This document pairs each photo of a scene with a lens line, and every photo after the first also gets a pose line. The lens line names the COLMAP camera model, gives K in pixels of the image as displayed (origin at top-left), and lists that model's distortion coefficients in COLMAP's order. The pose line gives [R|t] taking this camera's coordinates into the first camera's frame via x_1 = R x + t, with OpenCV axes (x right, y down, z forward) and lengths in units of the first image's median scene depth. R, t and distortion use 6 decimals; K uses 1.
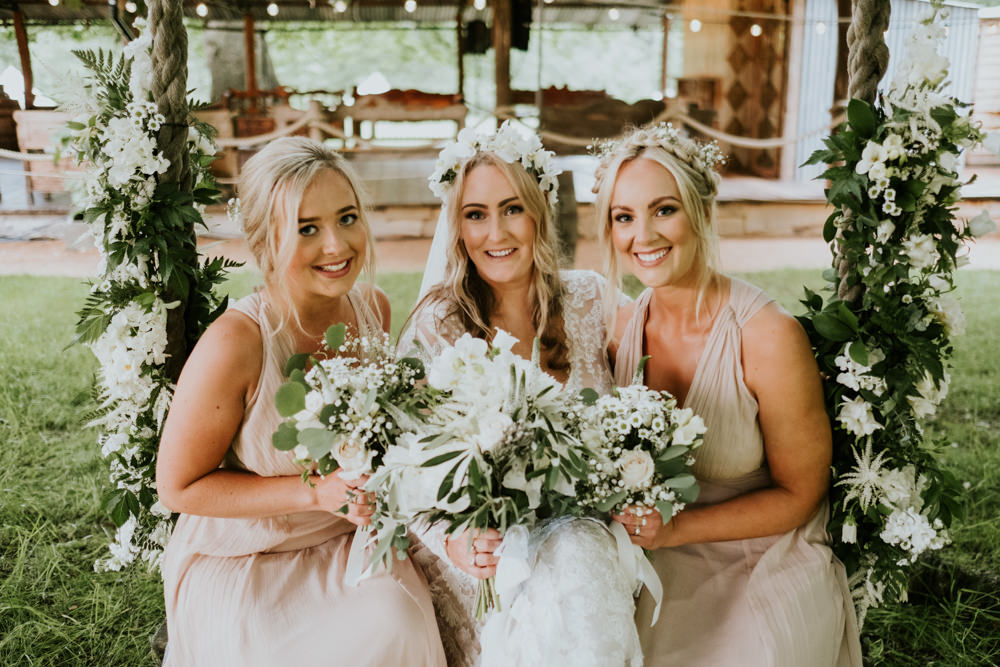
lens RADIAL K [[827.9, 0, 500.0], [0, 827.9, 333.5], [0, 0, 1]] dist [-0.056435, 0.003606]
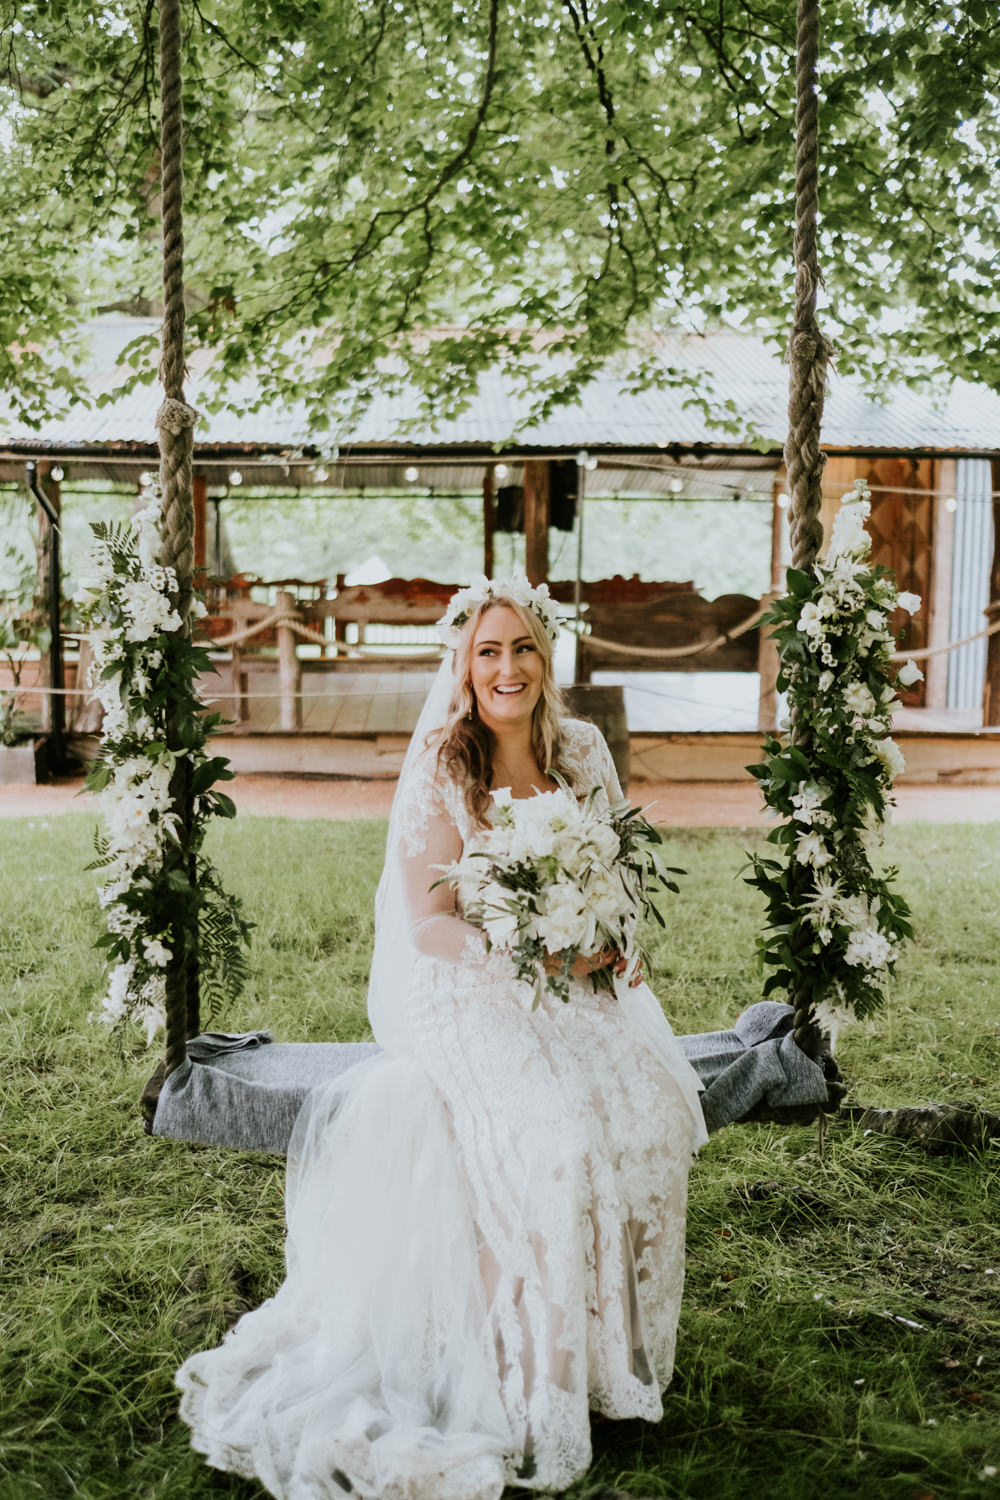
lens RADIAL K [[1491.6, 0, 500.0], [0, 1491.6, 750.0], [0, 0, 1]] dist [-0.018785, 0.029381]
pose [[0.998714, 0.009535, -0.049803, 0.117720], [-0.018401, 0.983358, -0.180742, 0.337309], [0.047251, 0.181426, 0.982269, -0.993368]]
